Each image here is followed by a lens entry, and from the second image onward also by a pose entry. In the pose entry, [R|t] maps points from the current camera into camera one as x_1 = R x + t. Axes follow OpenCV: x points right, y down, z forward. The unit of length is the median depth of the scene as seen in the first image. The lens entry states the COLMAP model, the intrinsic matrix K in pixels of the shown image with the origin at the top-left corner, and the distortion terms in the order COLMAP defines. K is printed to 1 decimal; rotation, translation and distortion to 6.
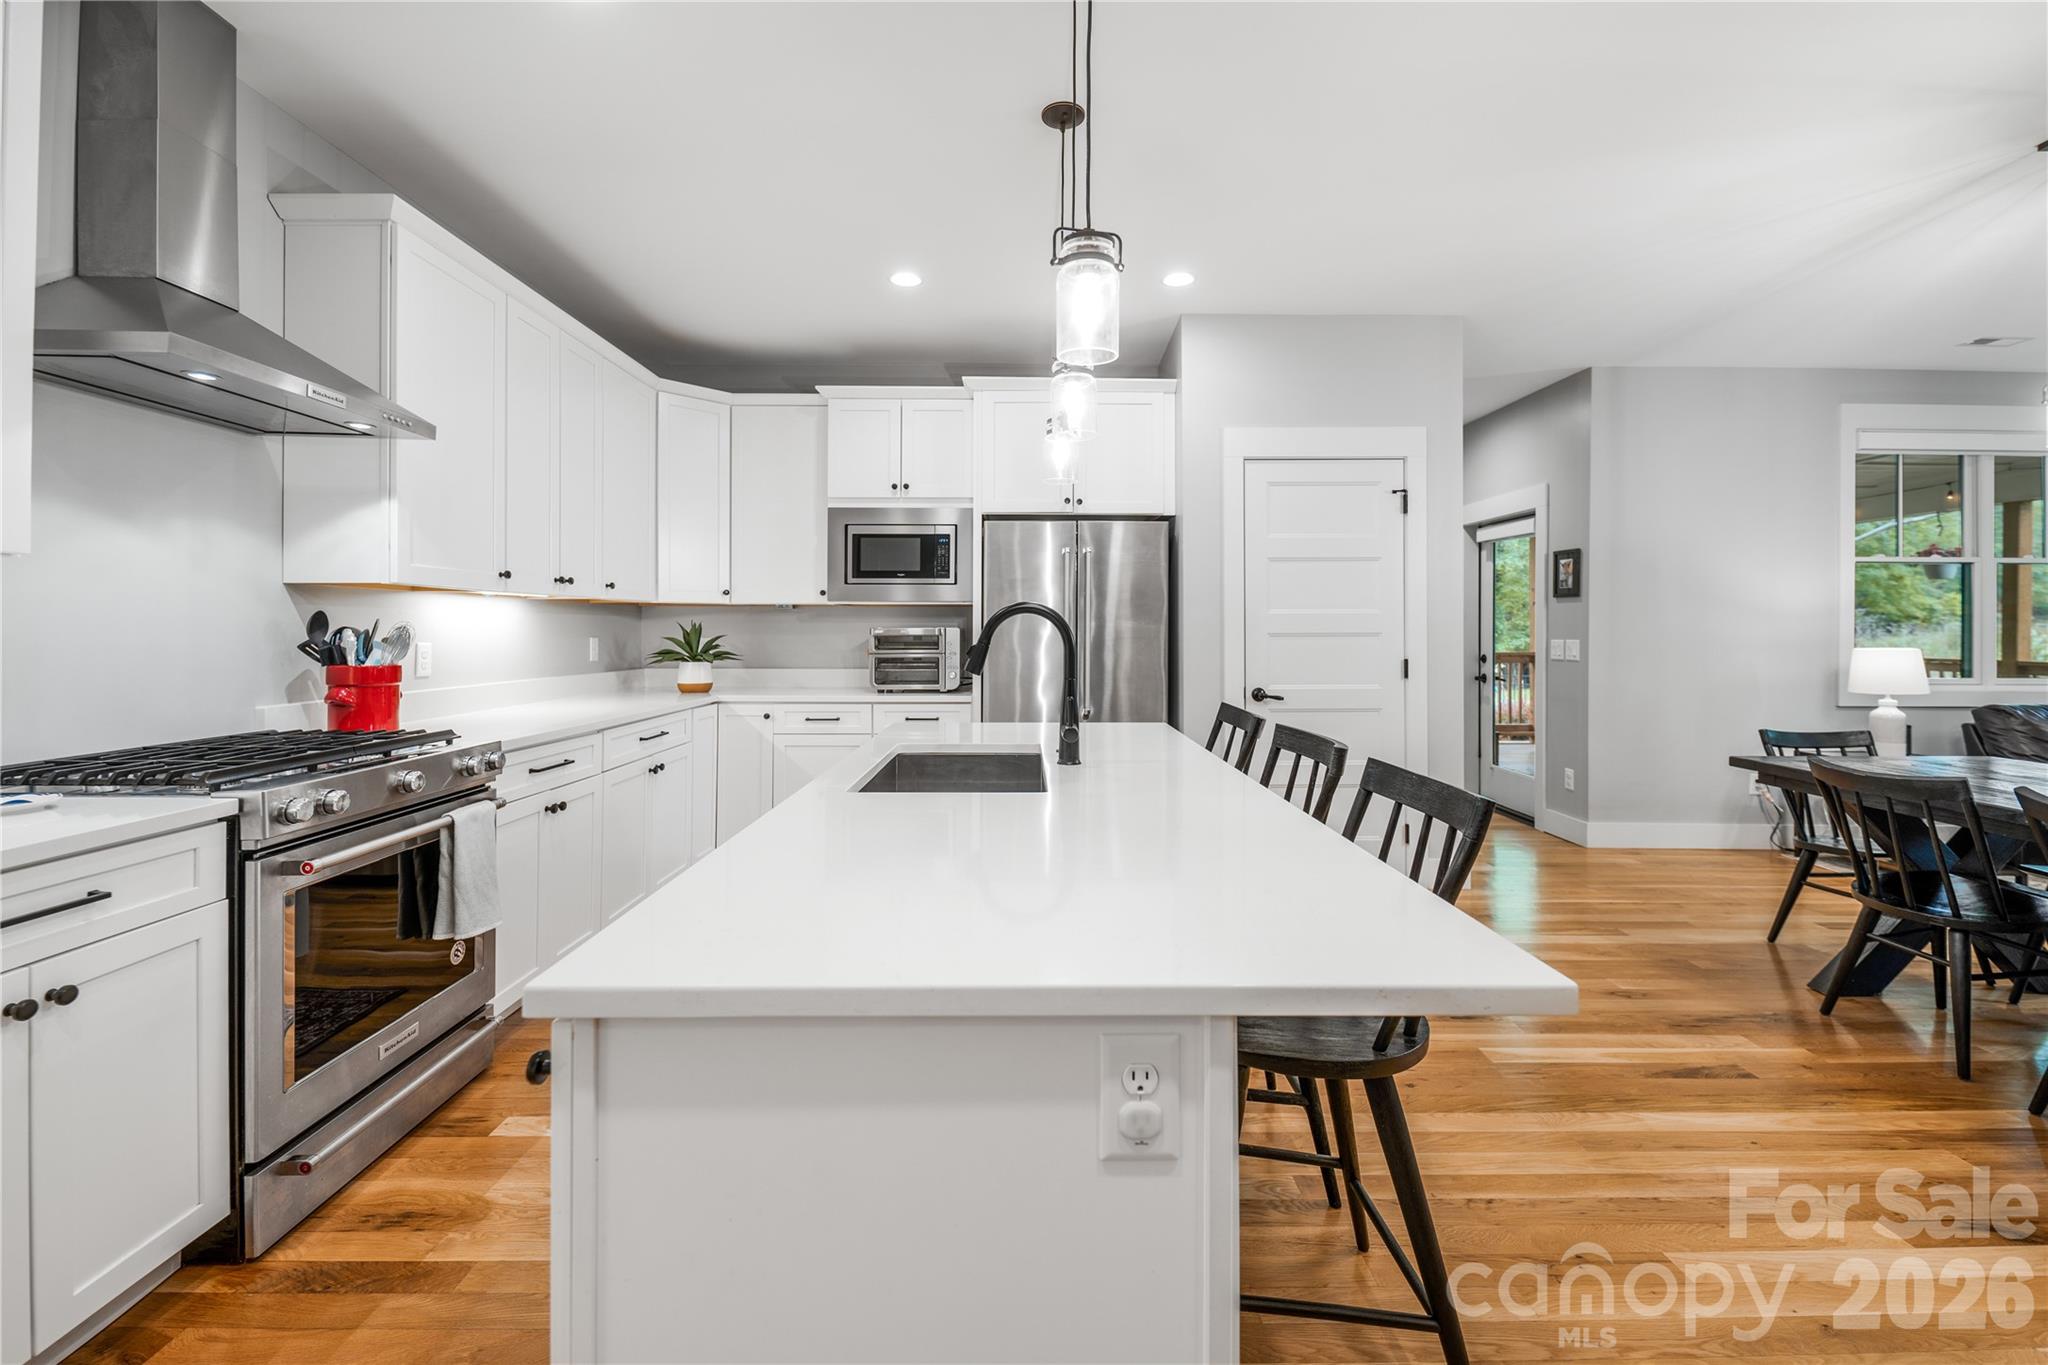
lens RADIAL K [[845.1, 0, 1024.2], [0, 845.1, 628.1], [0, 0, 1]] dist [0.015957, -0.009819]
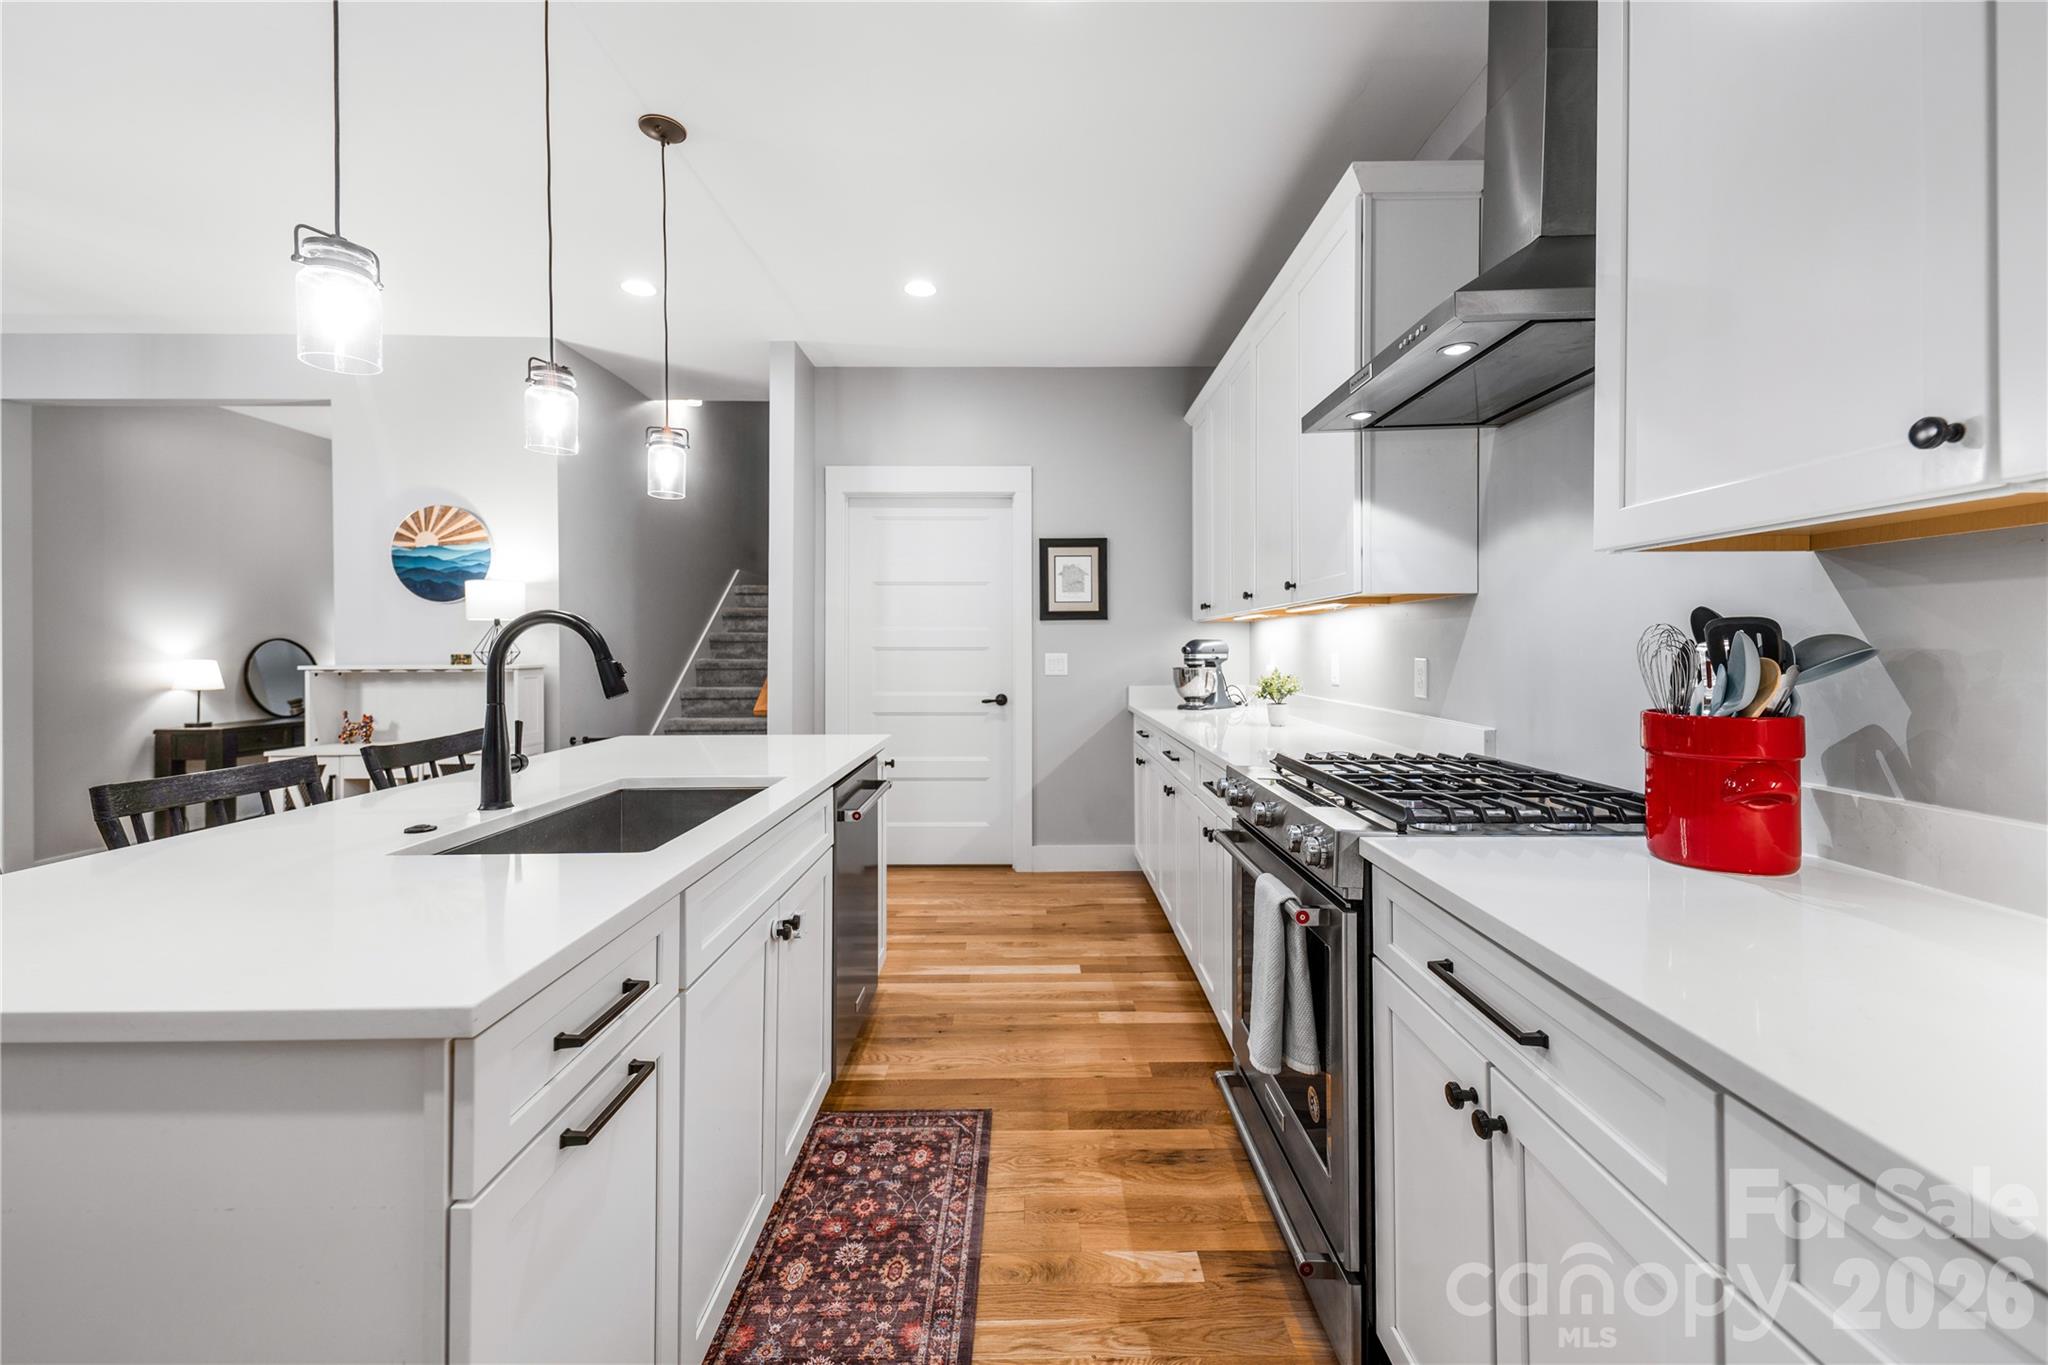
lens RADIAL K [[824.7, 0, 1037.8], [0, 824.7, 646.9], [0, 0, 1]] dist [0.025371, -0.000036]
pose [[-1.000000, -0.000197, 0.000356, -0.224911], [-0.000198, 0.999997, -0.002287, 0.003493], [-0.000356, -0.002287, -0.999997, 0.862940]]
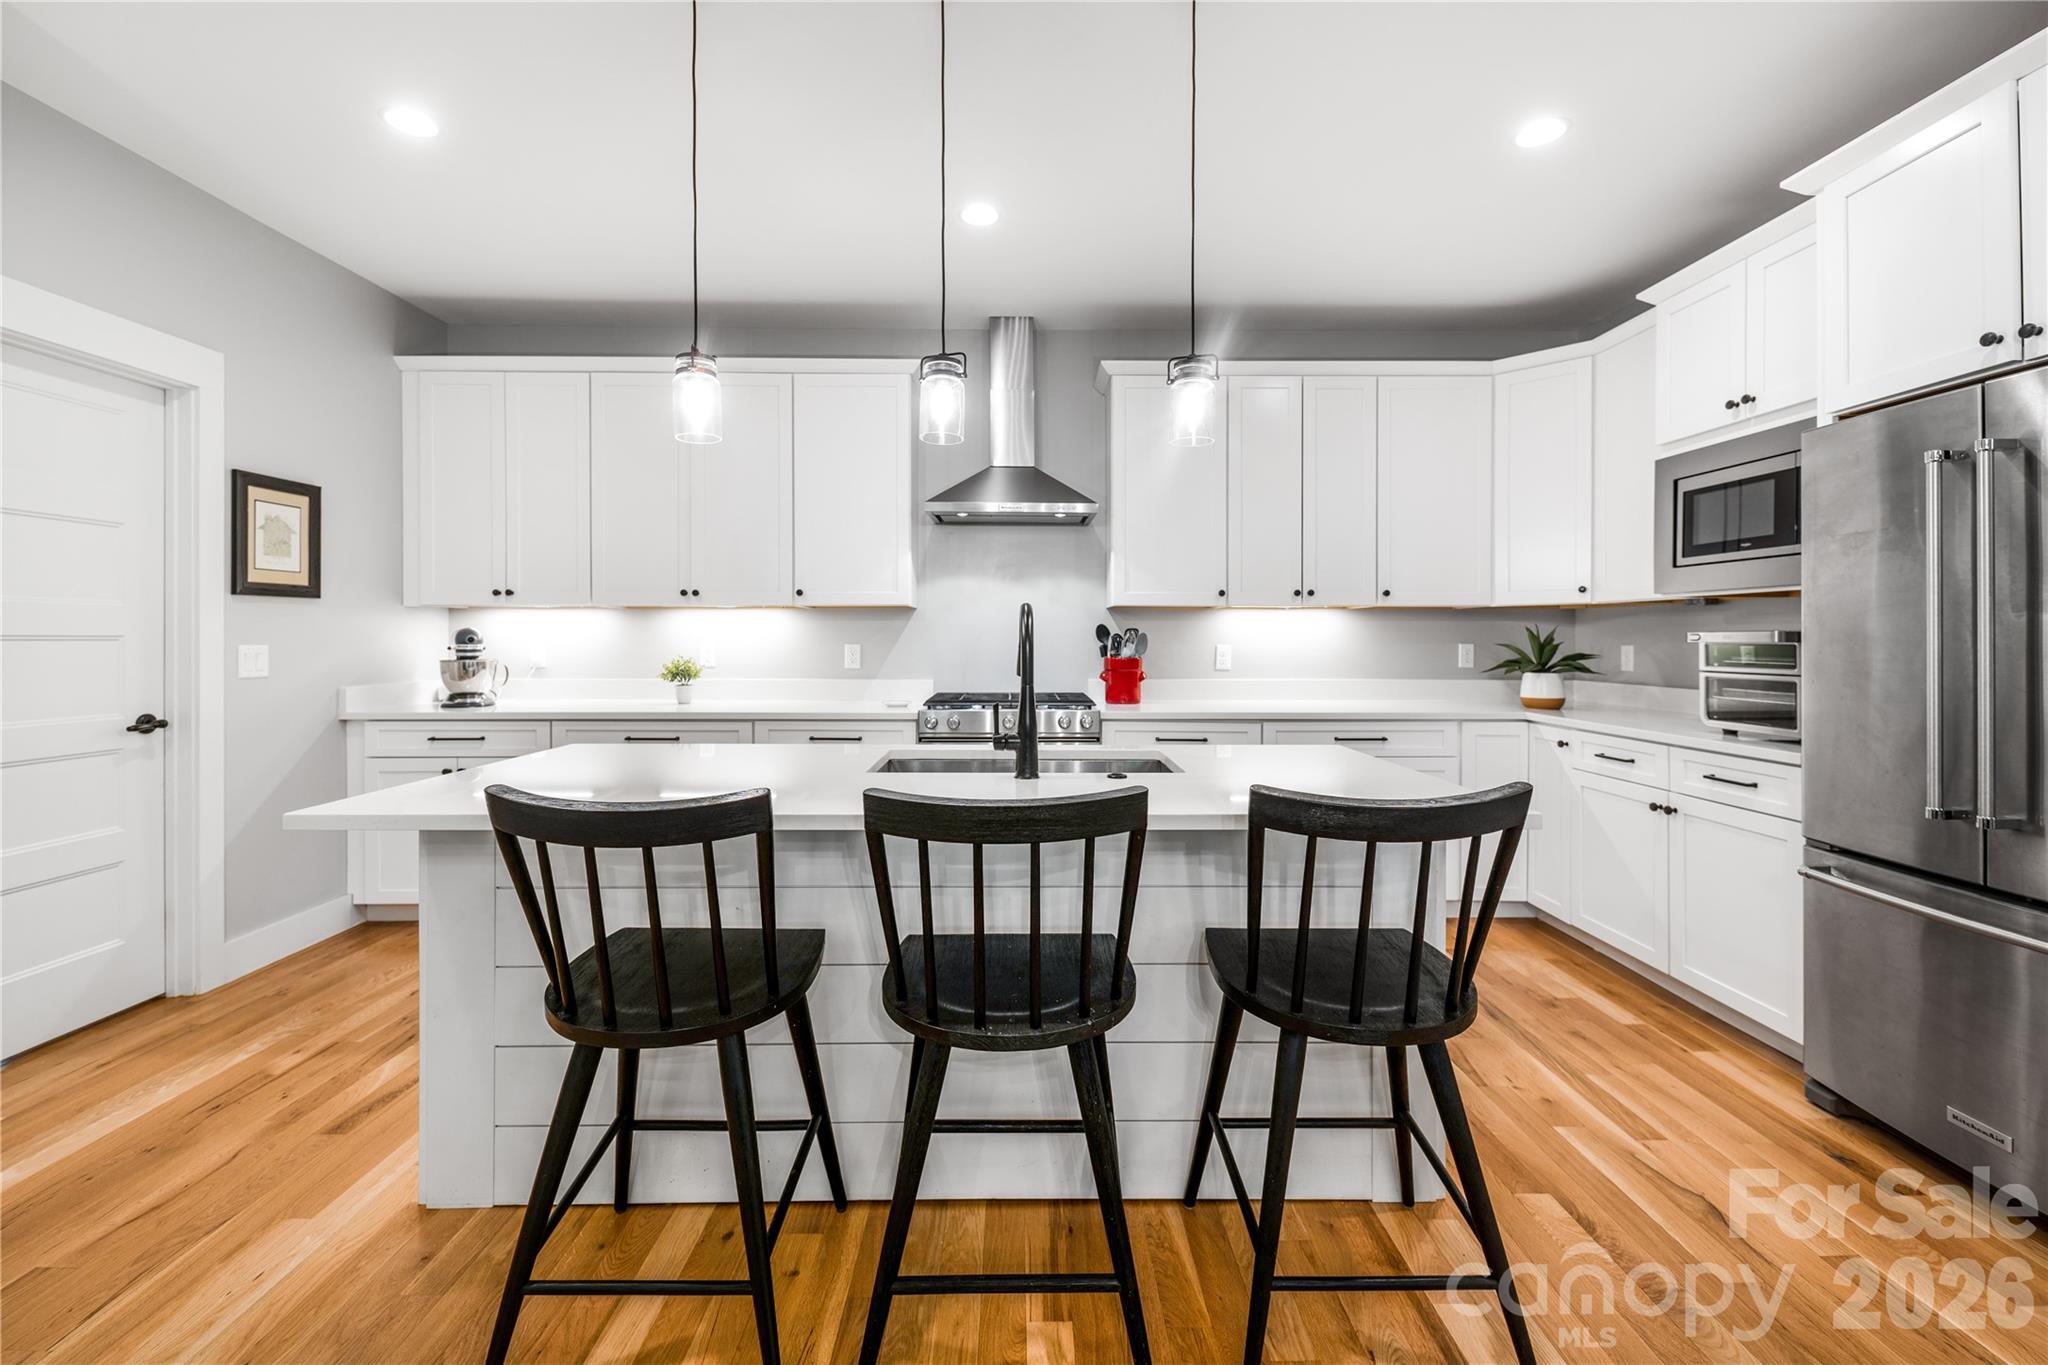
lens RADIAL K [[837.8, 0, 1029.1], [0, 837.8, 638.8], [0, 0, 1]] dist [0.018325, -0.013329]
pose [[0.010892, -0.000148, -0.999941, 0.460227], [0.001139, 0.999999, -0.000135, 0.004677], [0.999940, -0.001138, 0.010892, 0.475926]]
